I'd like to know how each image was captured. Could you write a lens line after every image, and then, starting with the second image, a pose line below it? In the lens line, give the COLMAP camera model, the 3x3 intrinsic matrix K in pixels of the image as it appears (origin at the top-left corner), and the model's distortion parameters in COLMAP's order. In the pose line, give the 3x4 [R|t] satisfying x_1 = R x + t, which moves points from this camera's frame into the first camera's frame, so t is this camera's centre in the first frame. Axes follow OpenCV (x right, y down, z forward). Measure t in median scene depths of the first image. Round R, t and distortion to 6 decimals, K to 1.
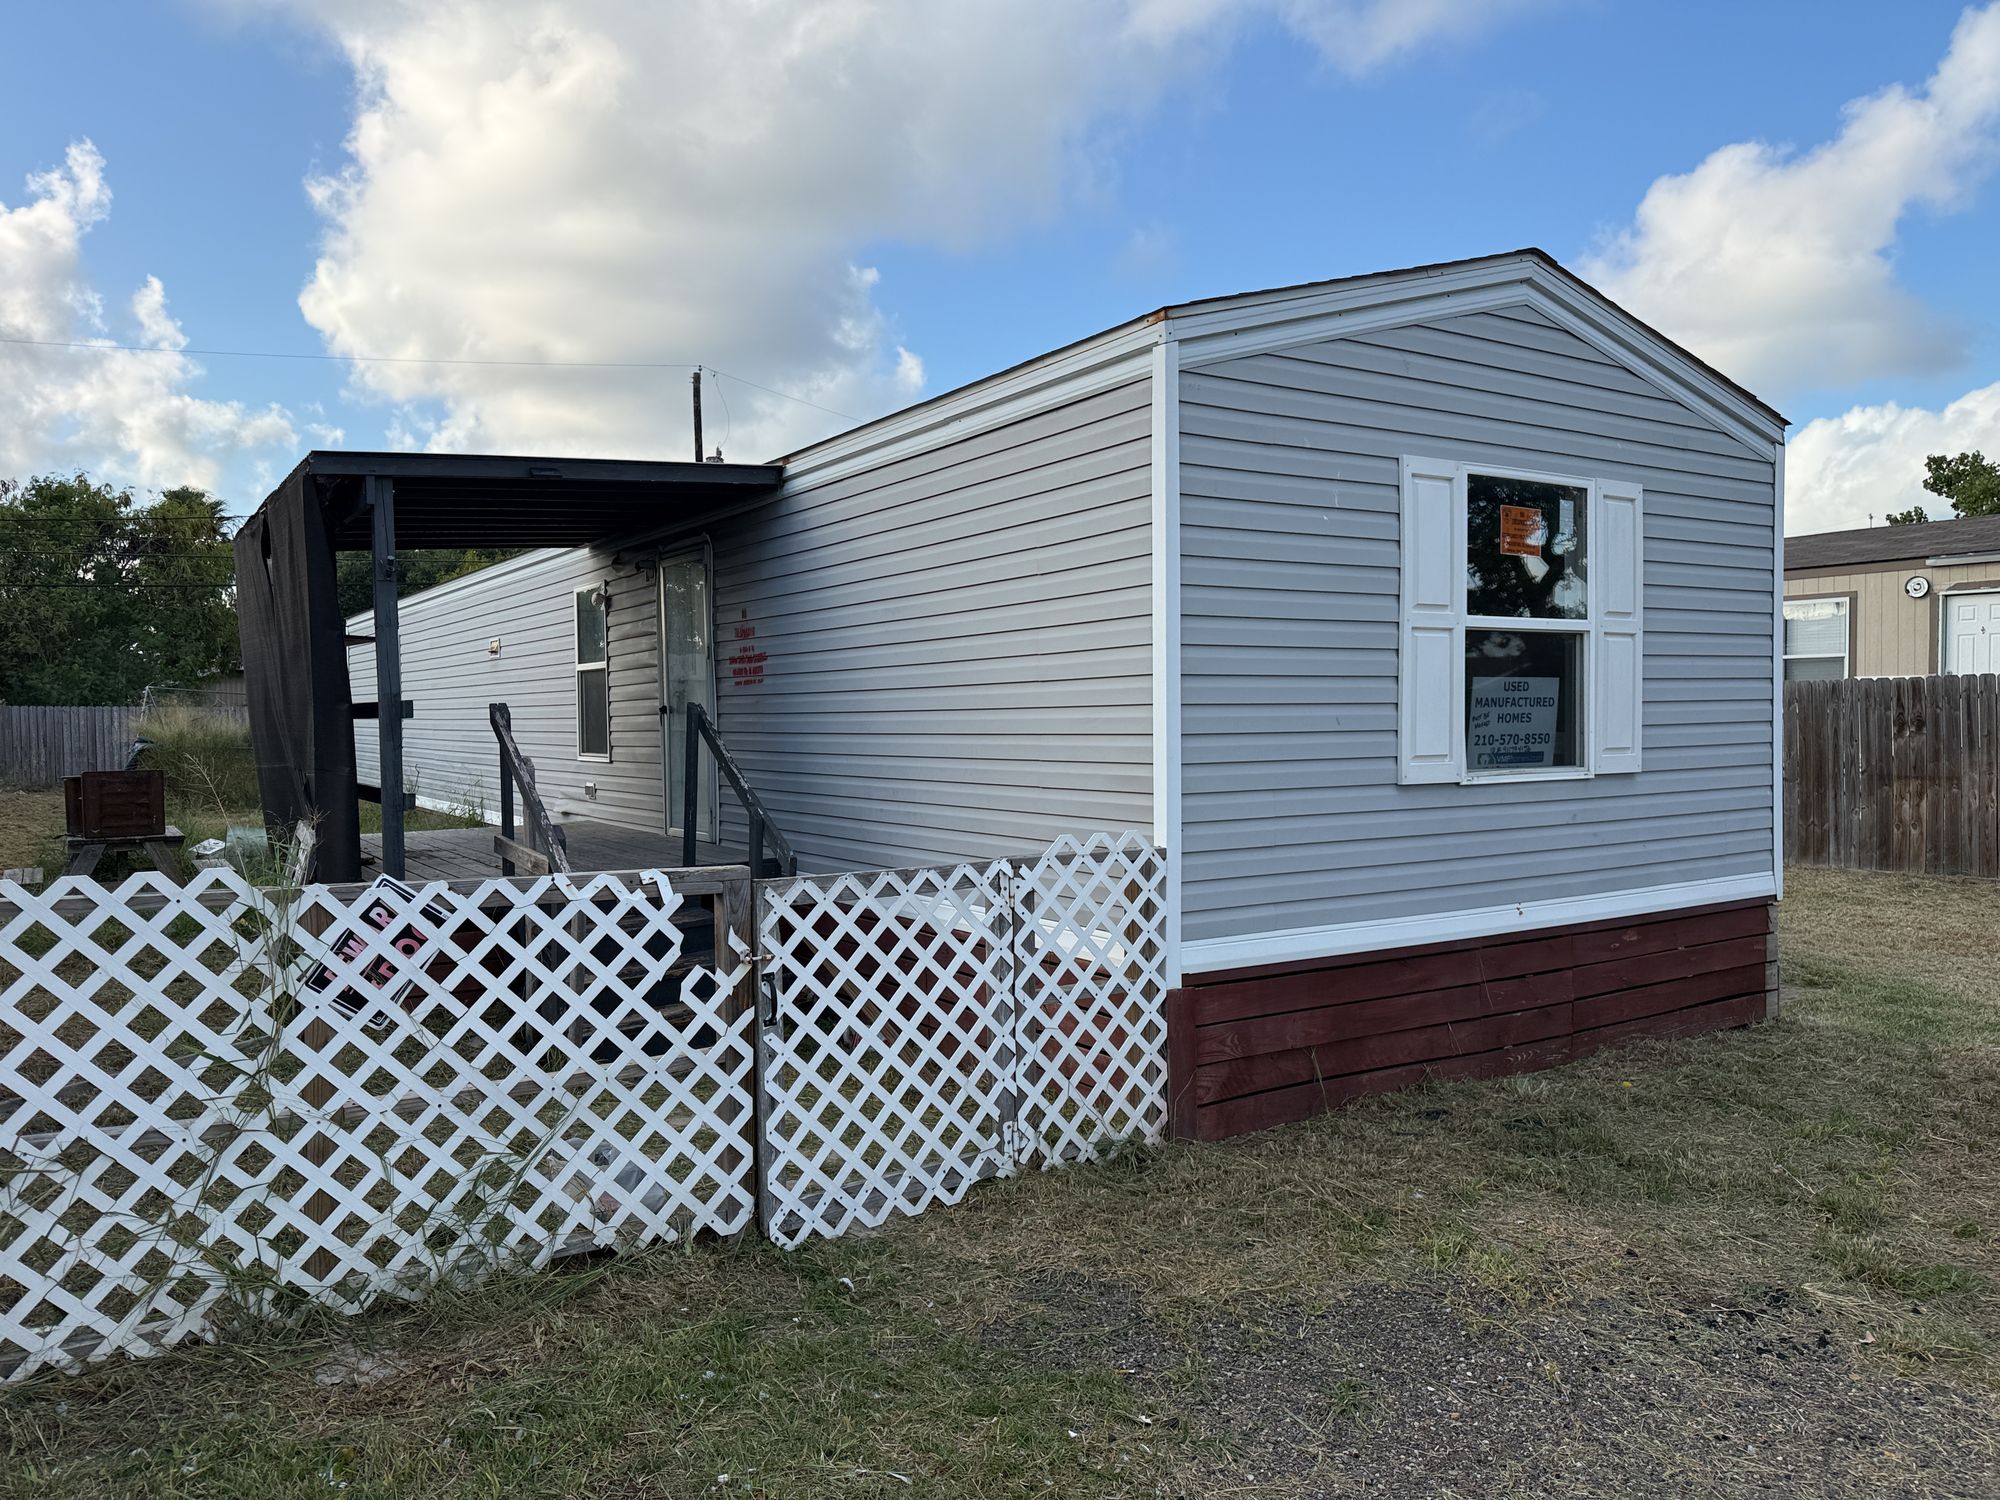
lens RADIAL K [[1422.1, 0, 1008.3], [0, 1422.1, 756.4], [0, 0, 1]] dist [0.068798, -0.001605]
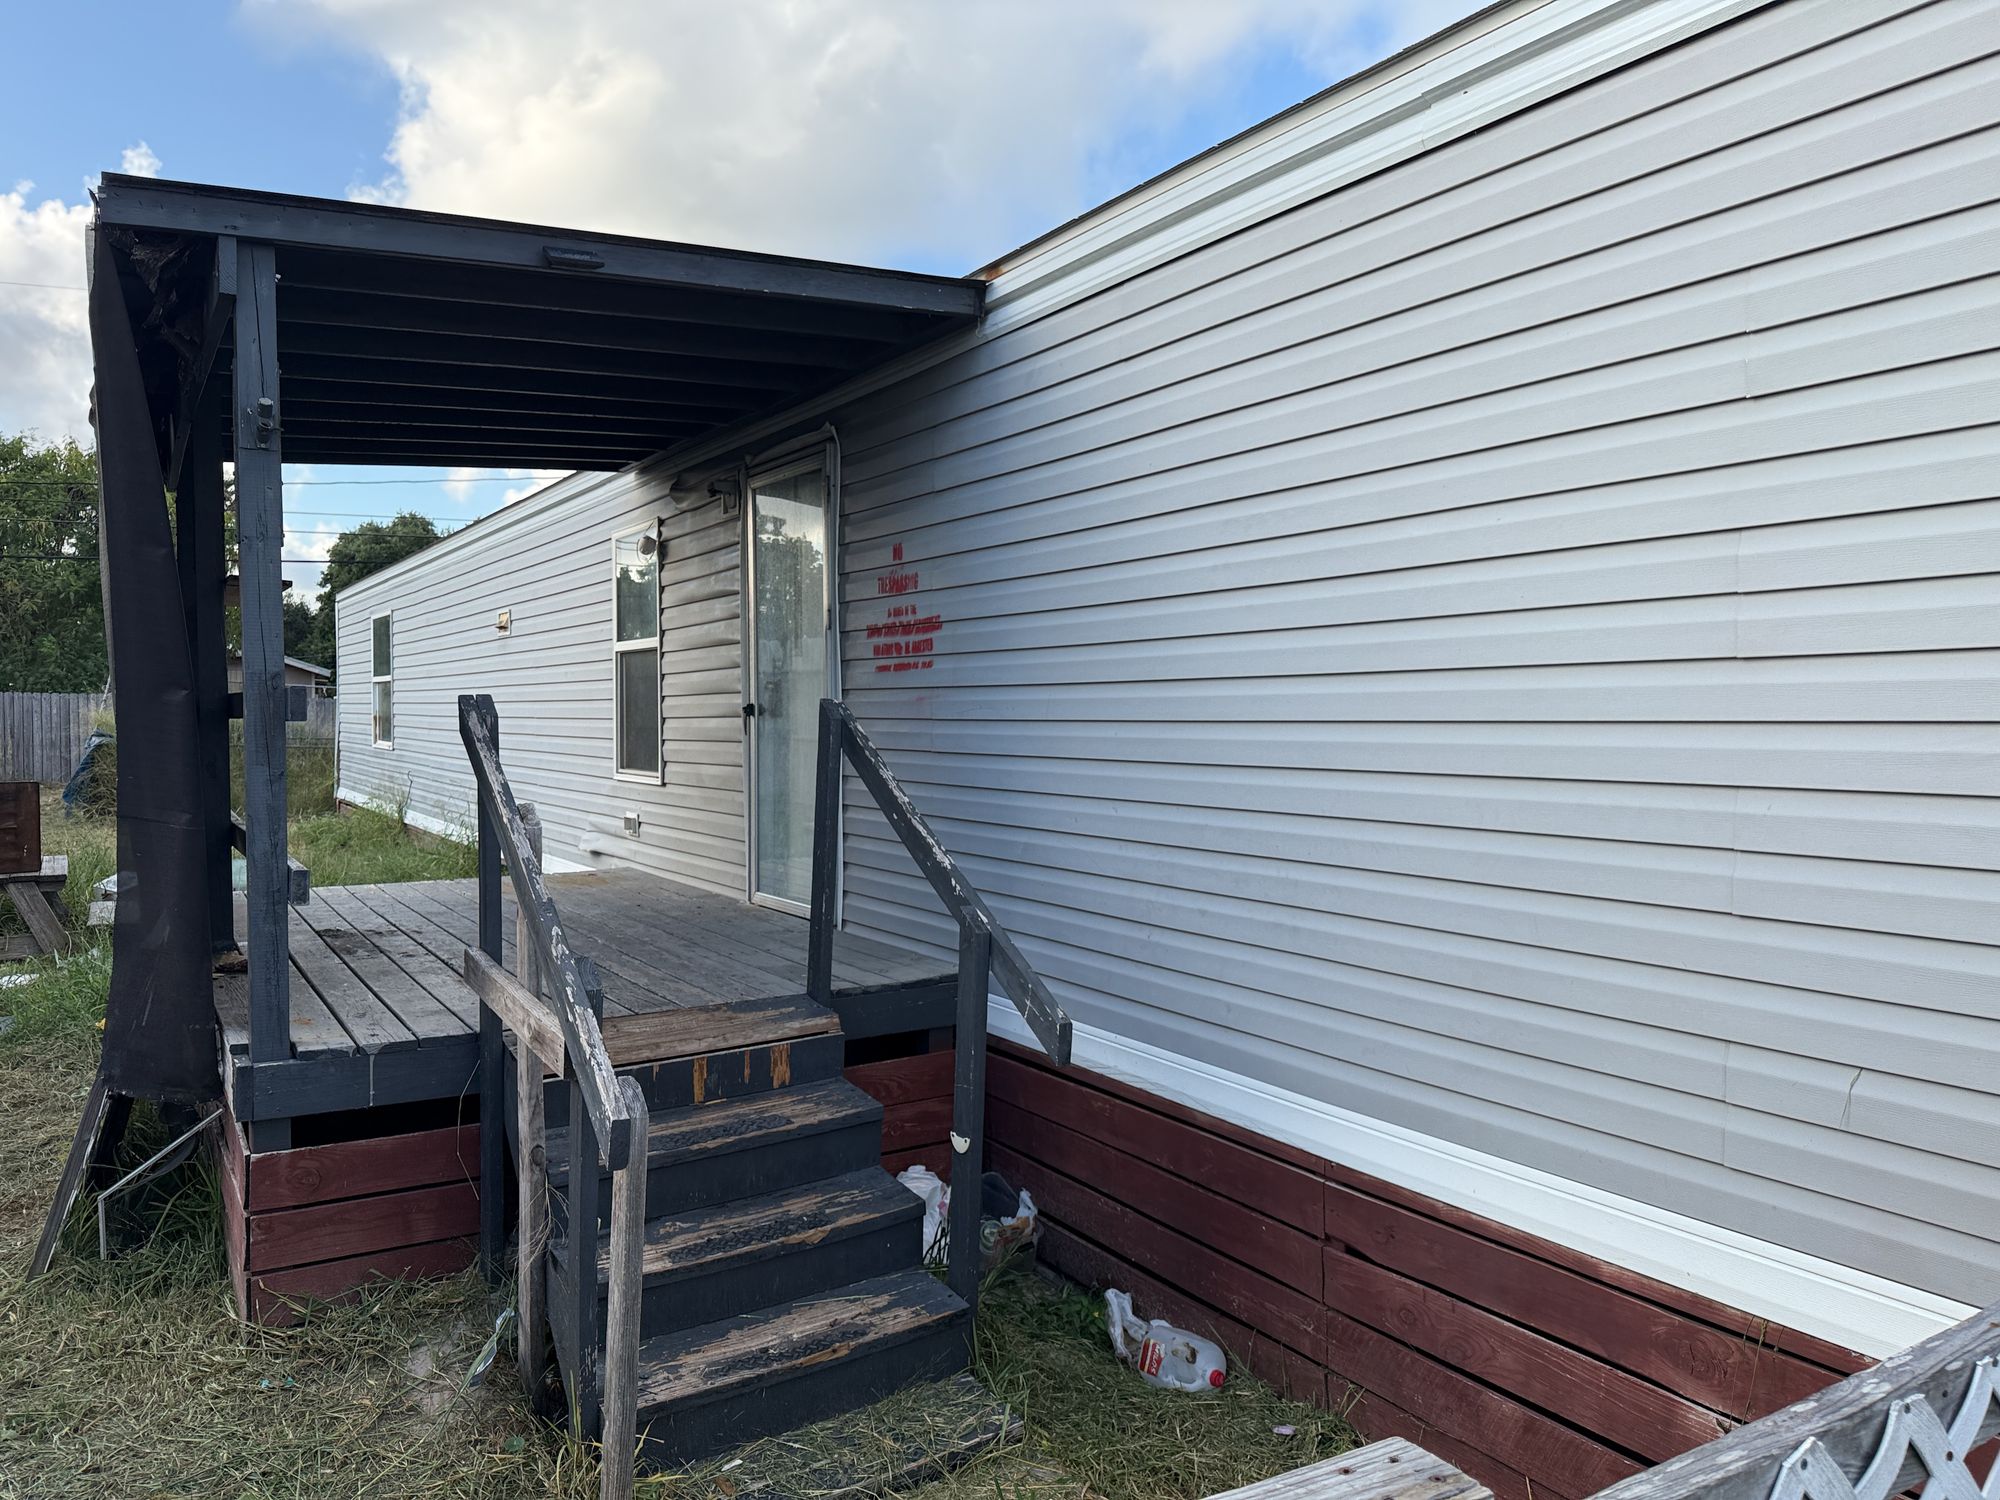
lens RADIAL K [[1422.1, 0, 991.6], [0, 1422.1, 761.3], [0, 0, 1]] dist [0.068798, -0.001605]
pose [[0.999489, 0.017142, -0.026994, -0.112406], [-0.017090, 0.999852, 0.002166, -0.012370], [0.027027, -0.001704, 0.999633, 0.352573]]
